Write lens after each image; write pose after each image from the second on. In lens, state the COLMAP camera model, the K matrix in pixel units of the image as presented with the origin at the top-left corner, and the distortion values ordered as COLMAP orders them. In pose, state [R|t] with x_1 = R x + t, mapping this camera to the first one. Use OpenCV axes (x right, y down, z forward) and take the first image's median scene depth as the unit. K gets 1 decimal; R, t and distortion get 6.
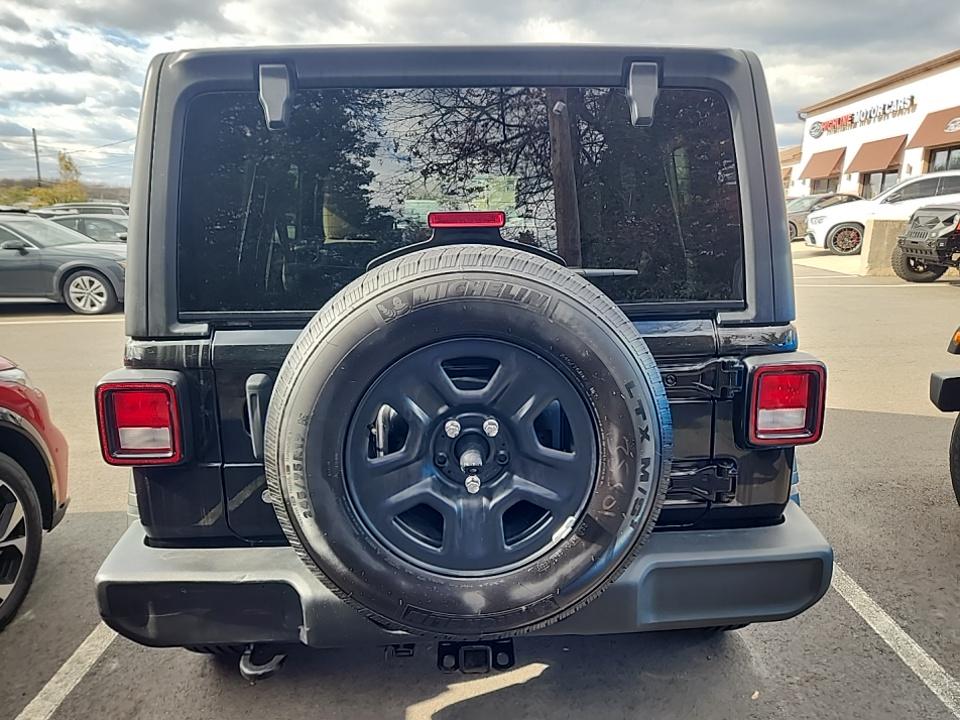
lens RADIAL K [[679.3, 0, 489.1], [0, 679.3, 361.6], [0, 0, 1]] dist [0.089787, -0.080597]
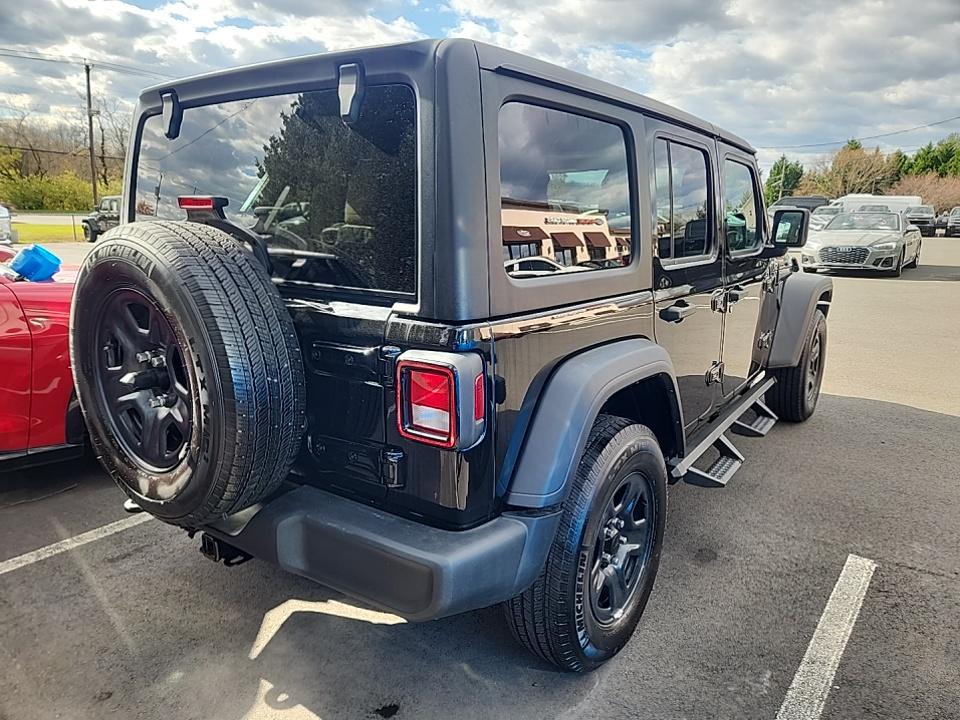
lens RADIAL K [[679.3, 0, 489.1], [0, 679.3, 361.6], [0, 0, 1]] dist [0.089787, -0.080597]
pose [[0.765849, 0.160550, -0.622655, 1.264938], [-0.157072, 0.985703, 0.060967, -0.078868], [0.623542, 0.051110, 0.780118, 0.343850]]
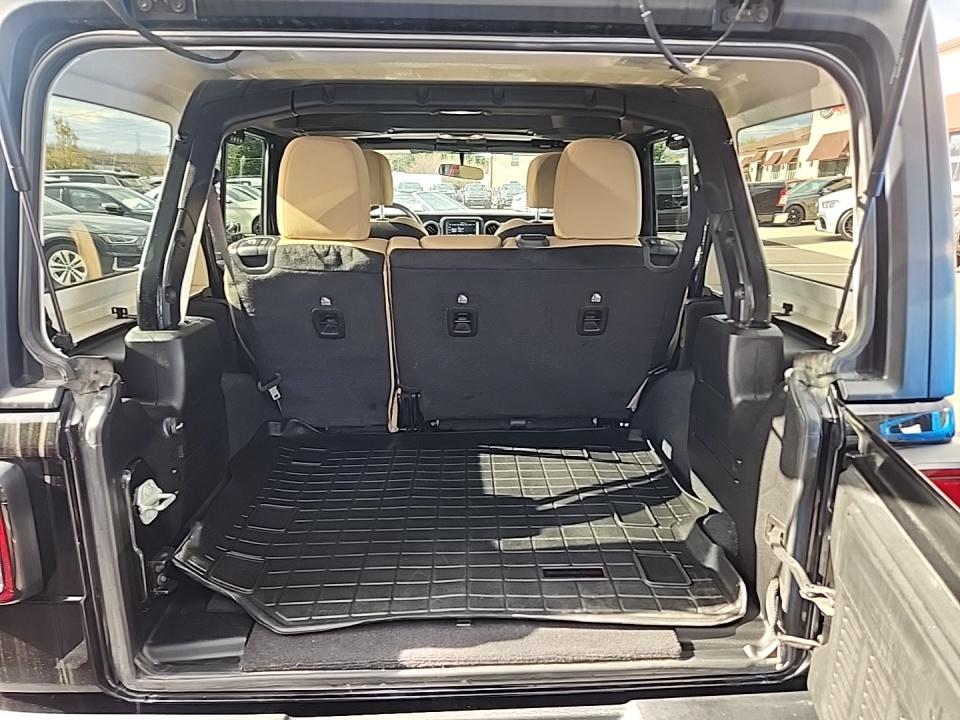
lens RADIAL K [[656.0, 0, 494.2], [0, 656.0, 360.0], [0, 0, 1]] dist [0.075234, -0.071031]
pose [[0.999760, 0.020846, 0.006675, -0.004925], [-0.021120, 0.998809, 0.043973, -0.133968], [-0.005750, -0.044104, 0.999010, 0.425906]]
